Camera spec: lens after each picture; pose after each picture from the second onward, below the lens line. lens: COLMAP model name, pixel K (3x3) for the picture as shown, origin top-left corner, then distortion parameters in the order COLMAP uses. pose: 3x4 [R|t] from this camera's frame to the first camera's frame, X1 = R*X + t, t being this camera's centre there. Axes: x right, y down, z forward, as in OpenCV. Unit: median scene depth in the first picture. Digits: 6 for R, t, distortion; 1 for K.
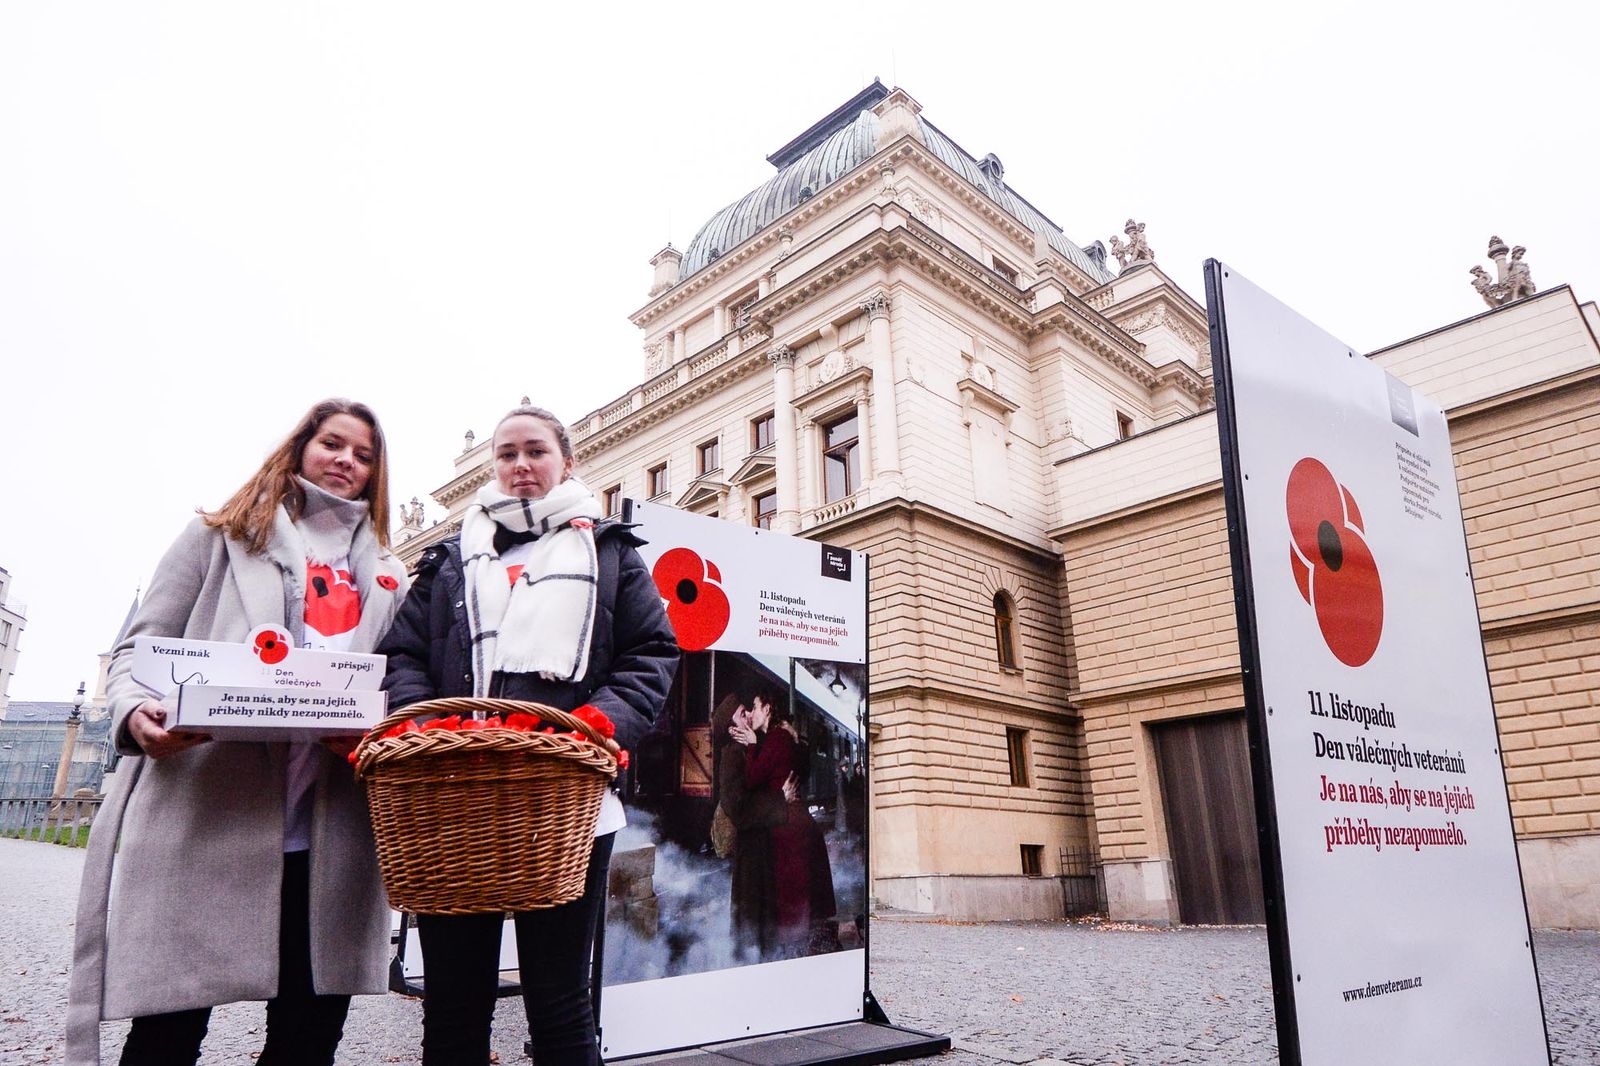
lens RADIAL K [[1056.4, 0, 800.0], [0, 1056.4, 533.0], [0, 0, 1]] dist [-0.003390, -0.001099]
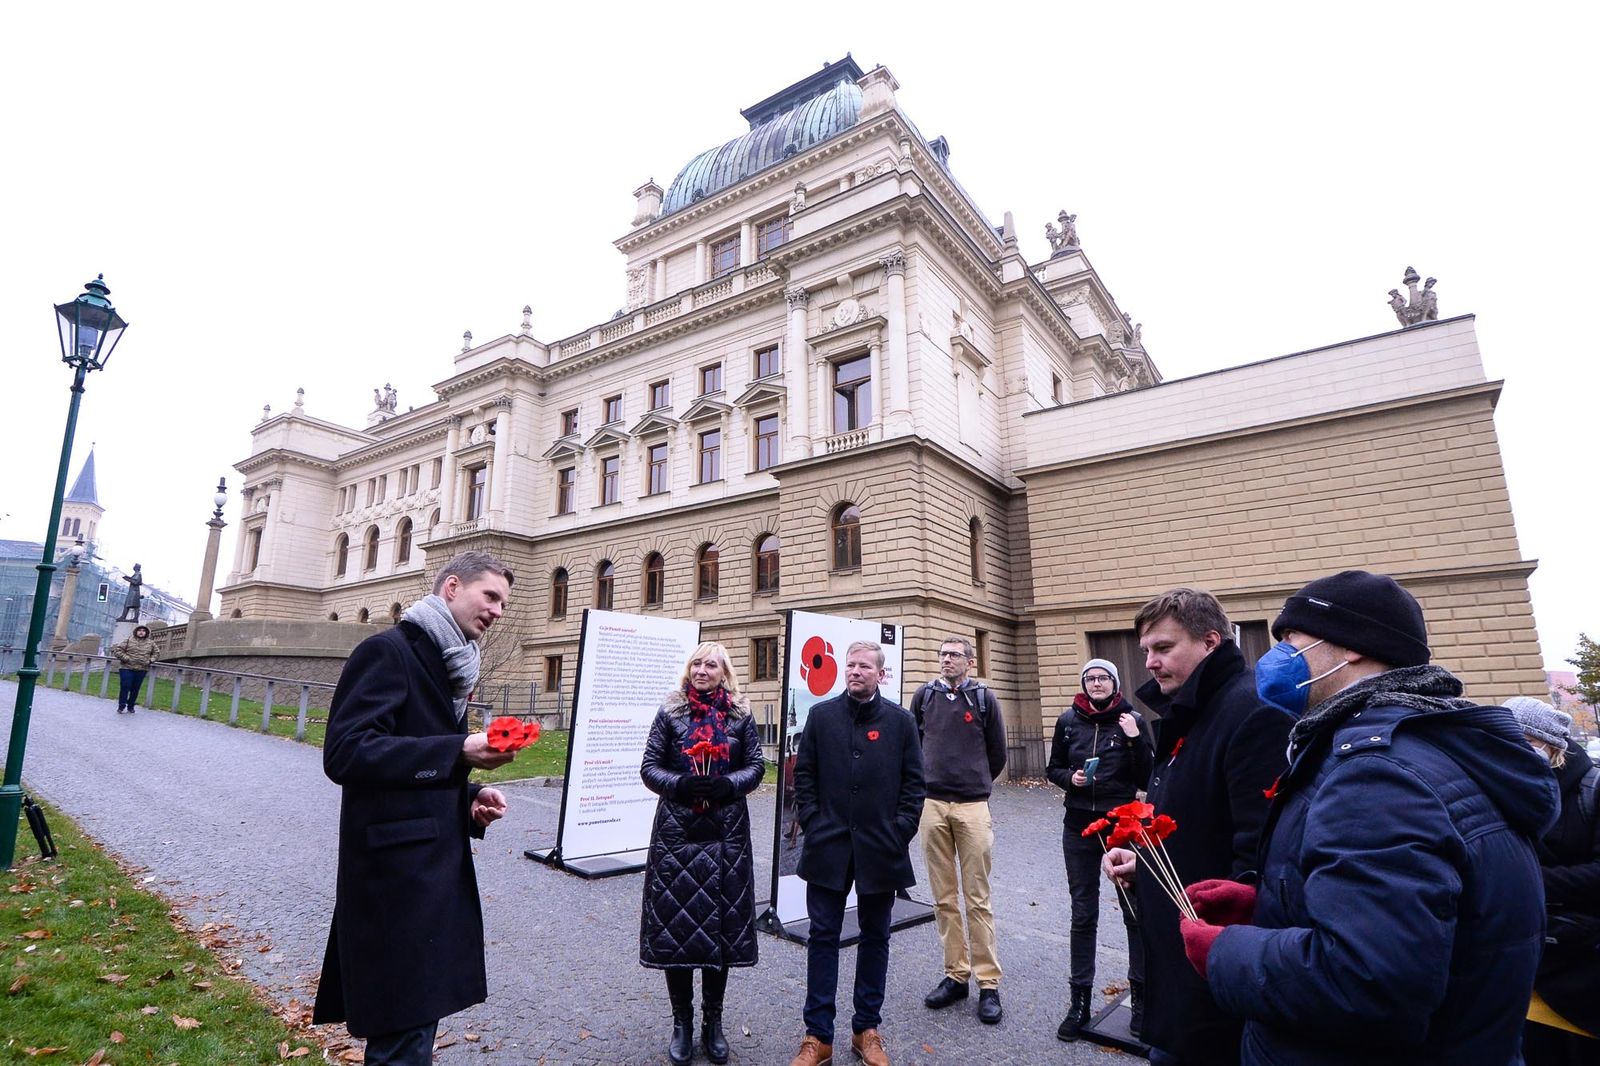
lens RADIAL K [[837.1, 0, 803.5], [0, 837.1, 538.1], [0, 0, 1]] dist [0.012814, -0.025727]
pose [[0.983495, 0.060033, 0.170685, -0.156234], [-0.079921, 0.990473, 0.112143, -0.012931], [-0.162327, -0.123933, 0.978923, 0.085114]]
